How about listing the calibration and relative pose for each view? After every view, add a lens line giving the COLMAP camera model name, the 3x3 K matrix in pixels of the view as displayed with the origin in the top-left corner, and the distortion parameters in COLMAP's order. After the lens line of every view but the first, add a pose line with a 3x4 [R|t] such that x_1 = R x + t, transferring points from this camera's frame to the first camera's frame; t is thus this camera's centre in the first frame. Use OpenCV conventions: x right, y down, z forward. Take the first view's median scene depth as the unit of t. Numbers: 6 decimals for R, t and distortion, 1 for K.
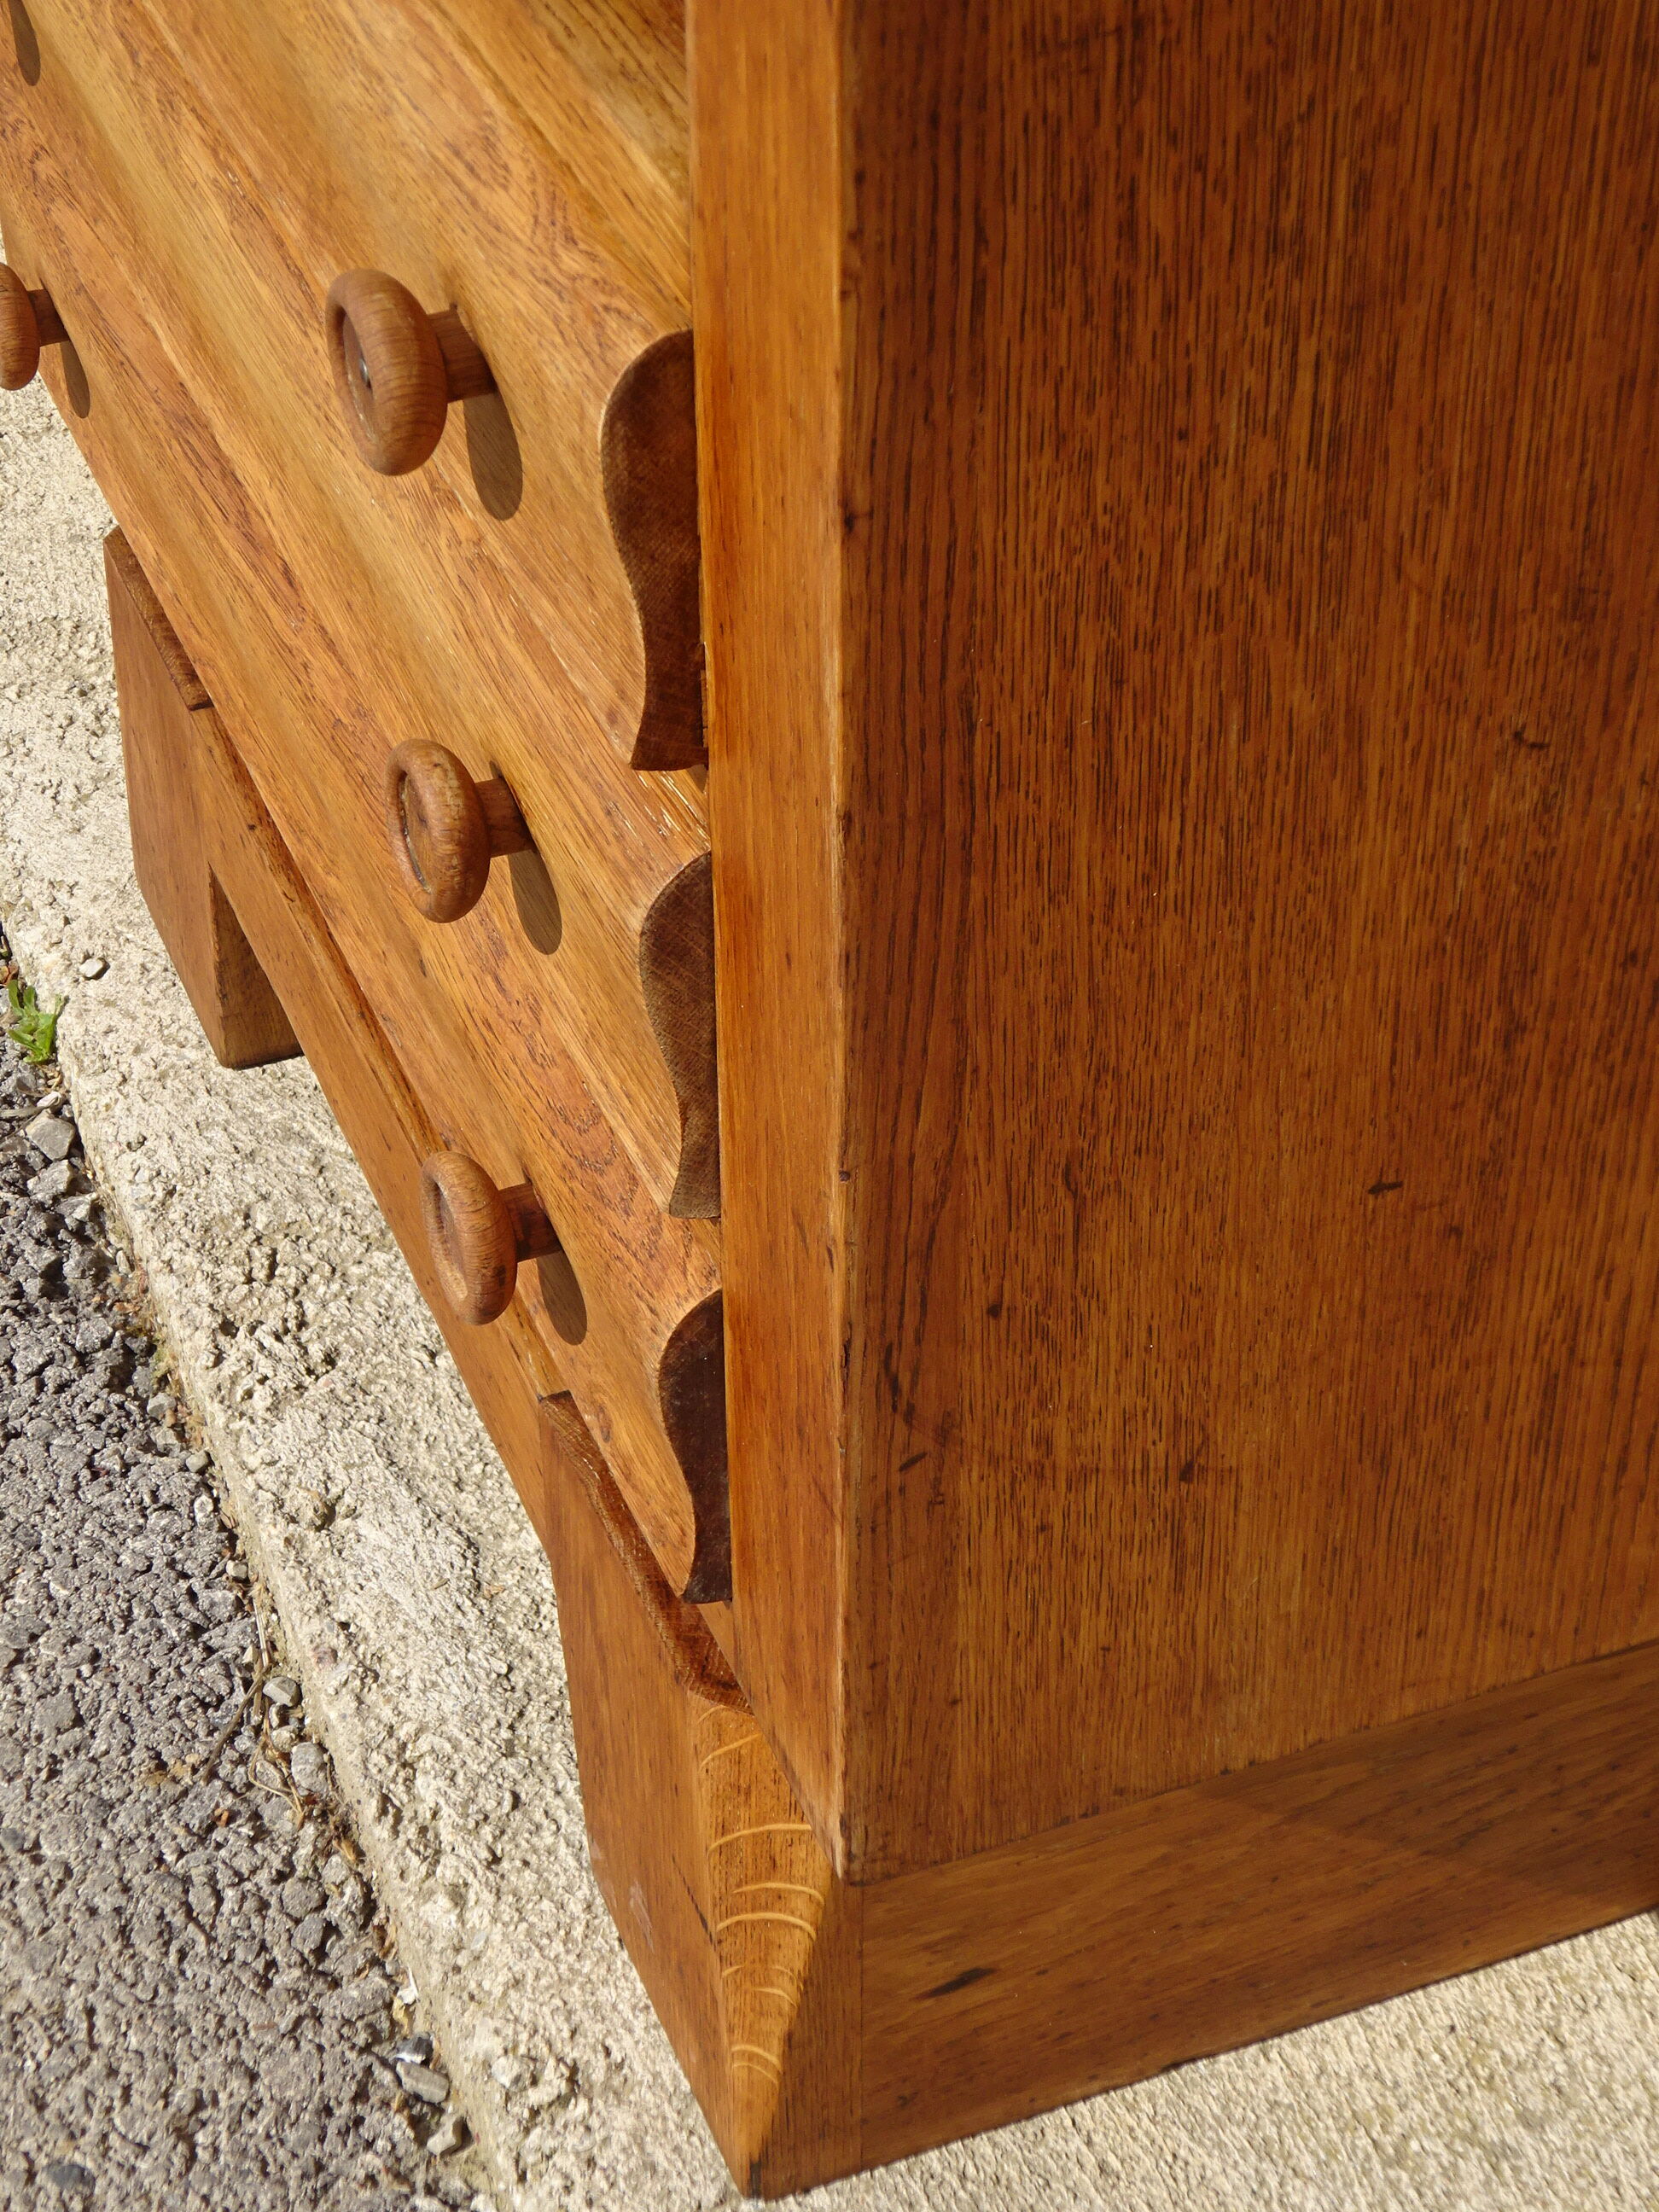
lens RADIAL K [[4181.0, 0, 828.6], [0, 4181.0, 1123.8], [0, 0, 1]] dist [0.003505, 0.000000]
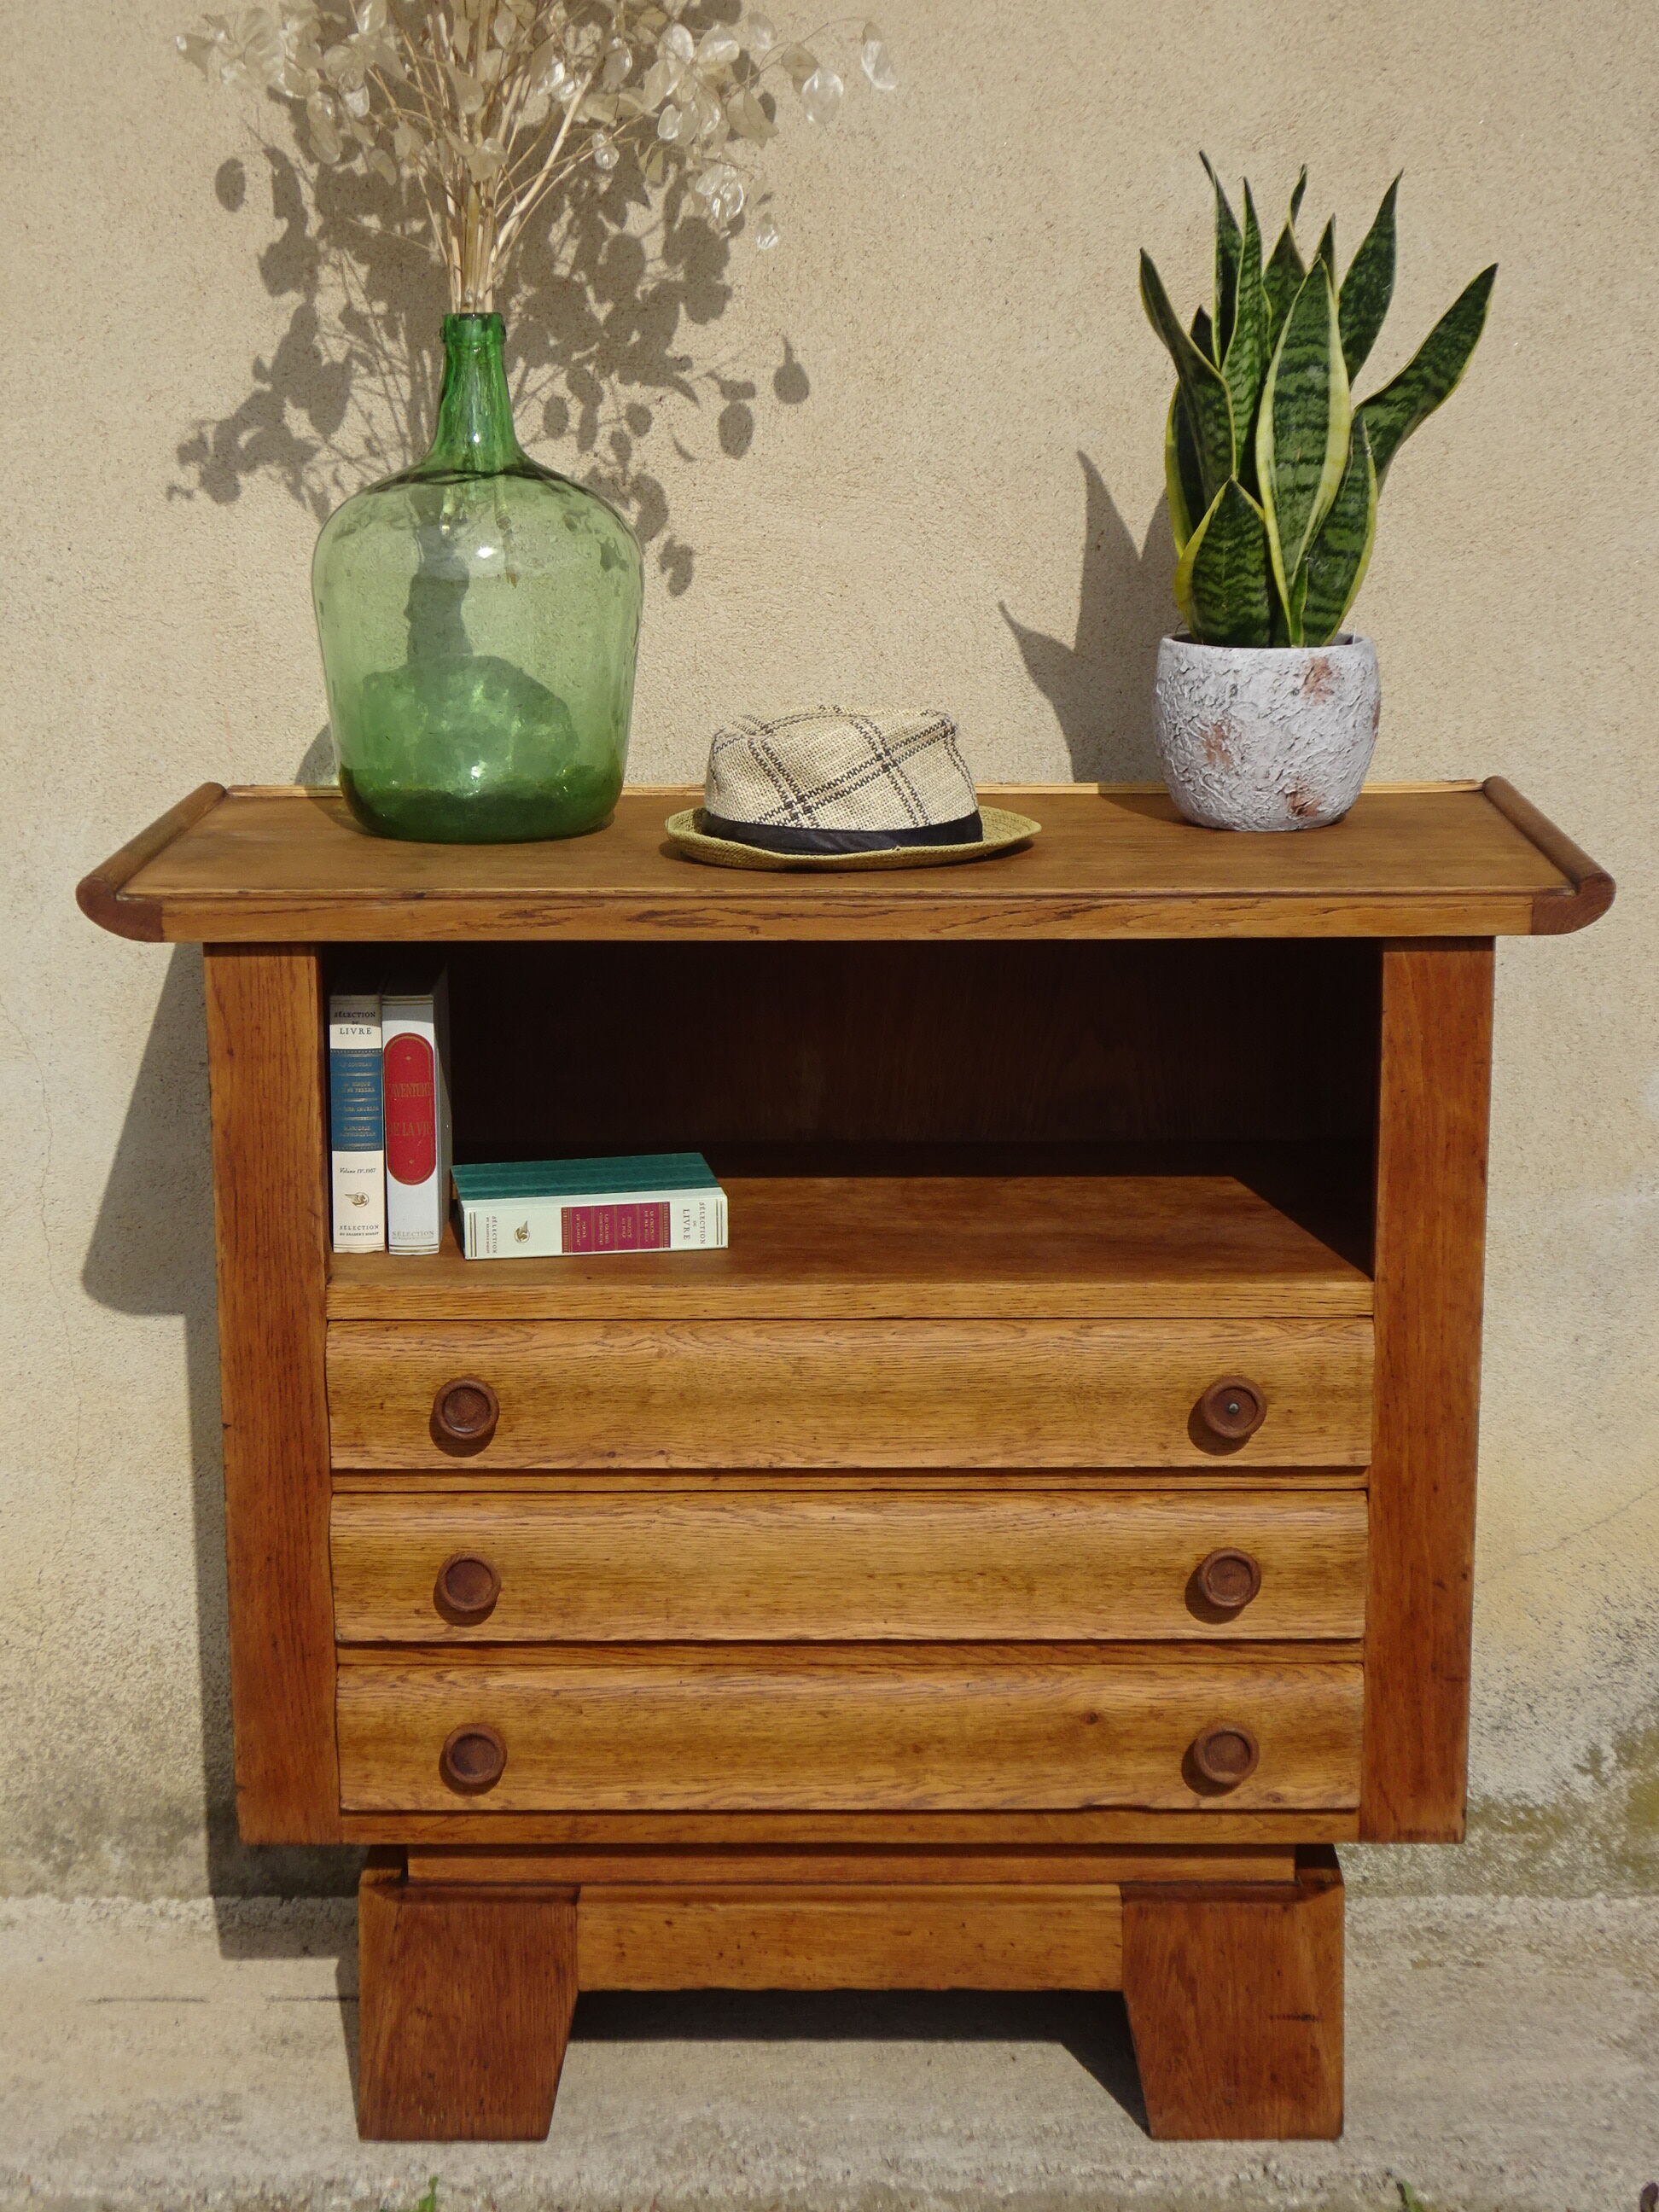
lens RADIAL K [[3911.3, 0, 849.5], [0, 3911.3, 1115.6], [0, 0, 1]] dist [0.014633, 0.000000]
pose [[0.383231, -0.199057, 0.901948, -2.253975], [0.587658, 0.805915, -0.071829, -0.252413], [-0.712595, 0.557564, 0.425829, -0.128297]]
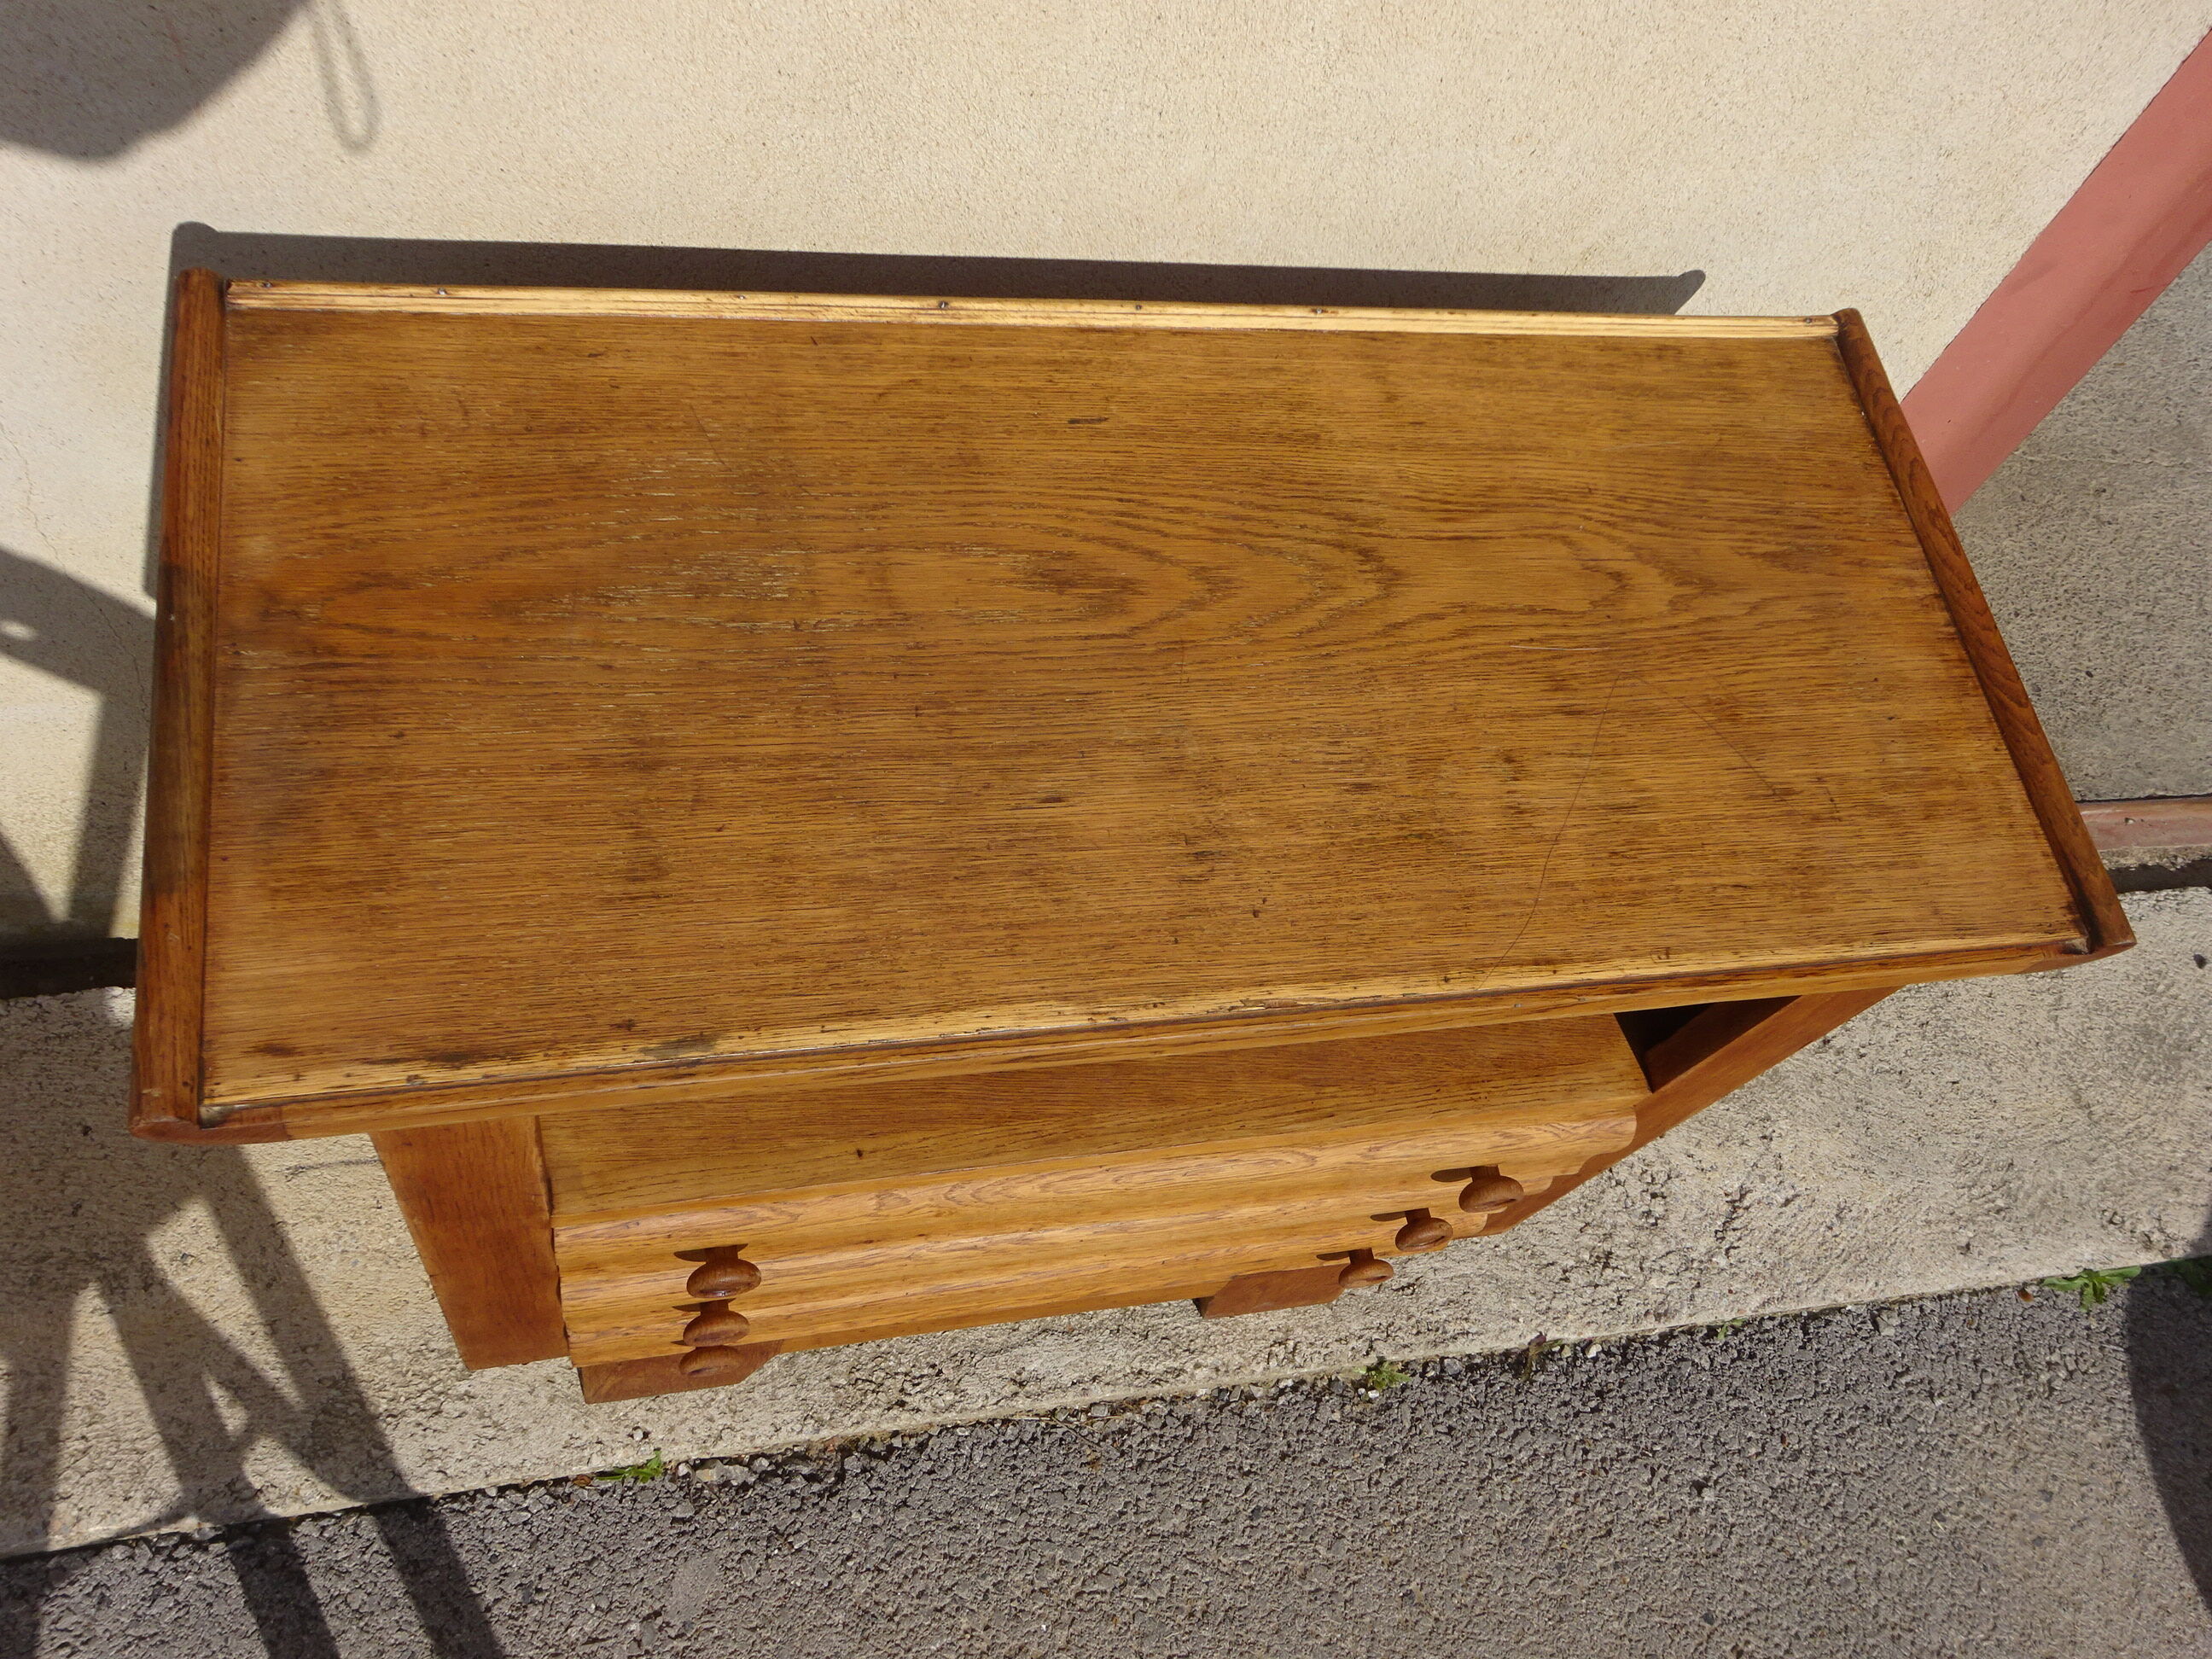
lens RADIAL K [[1827.1, 0, 1111.5], [0, 1827.1, 827.1], [0, 0, 1]] dist [0.006434, 0.010679]
pose [[0.194516, -0.847963, 0.493075, -0.491195], [0.433075, 0.525271, 0.732486, -1.183608], [-0.880119, 0.071058, 0.469405, 0.467194]]
